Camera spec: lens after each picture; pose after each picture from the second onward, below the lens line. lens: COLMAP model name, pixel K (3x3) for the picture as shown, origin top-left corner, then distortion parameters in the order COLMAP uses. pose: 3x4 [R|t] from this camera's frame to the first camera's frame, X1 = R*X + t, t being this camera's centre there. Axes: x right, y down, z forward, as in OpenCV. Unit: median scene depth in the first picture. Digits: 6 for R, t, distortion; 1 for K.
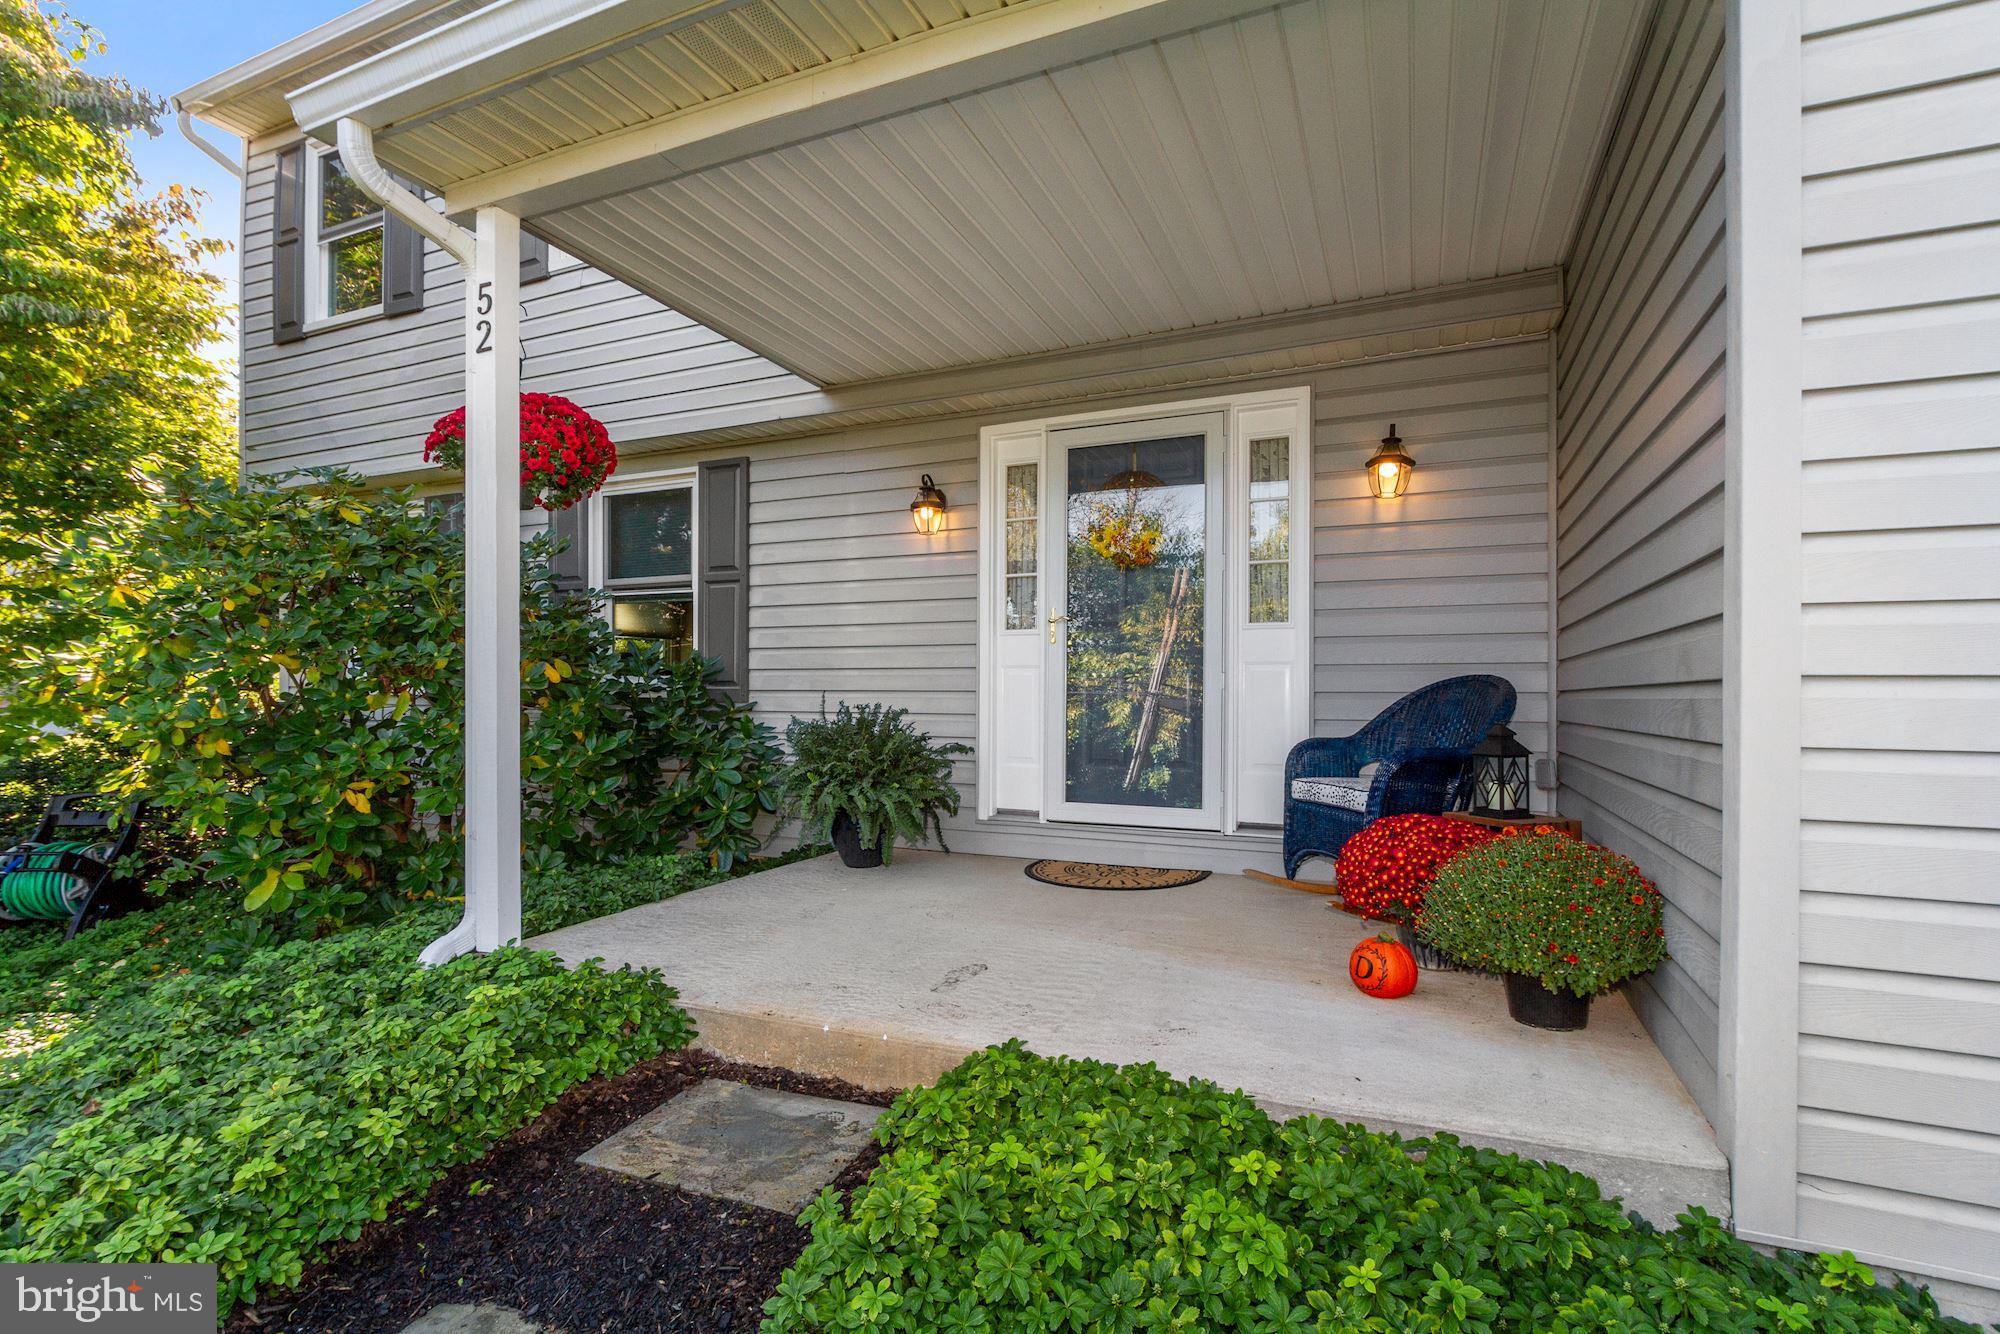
lens RADIAL K [[913.0, 0, 1006.8], [0, 913.0, 676.0], [0, 0, 1]] dist [-0.000378, 0.000285]
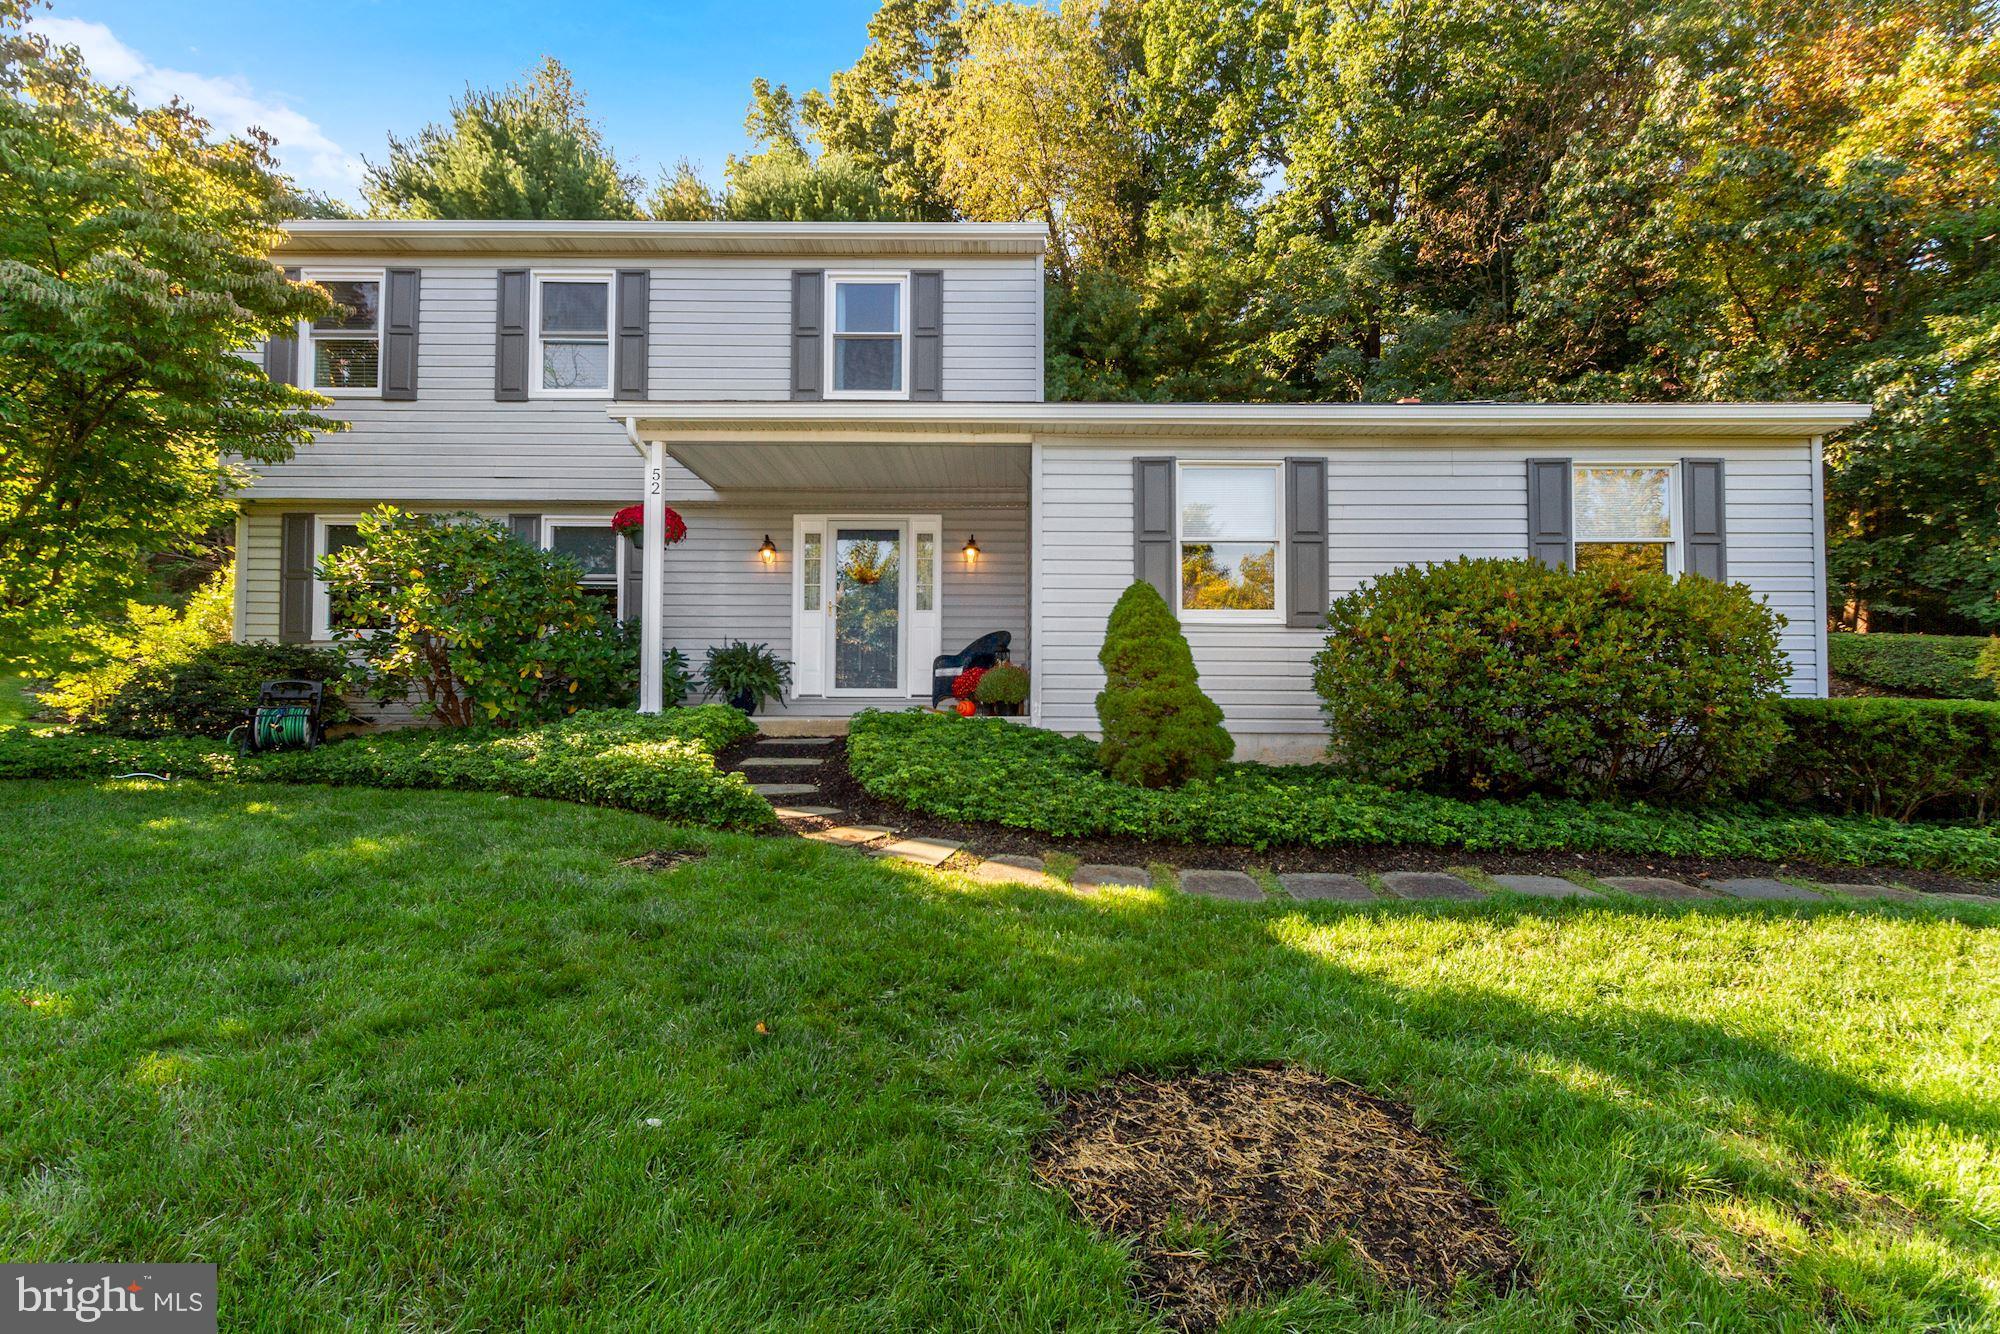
lens RADIAL K [[913.0, 0, 1006.8], [0, 913.0, 676.0], [0, 0, 1]] dist [-0.000378, 0.000285]
pose [[0.911833, 0.006562, 0.410508, -0.512434], [-0.002733, 0.999947, -0.009912, 0.141903], [-0.410551, 0.007916, 0.911803, -1.306683]]
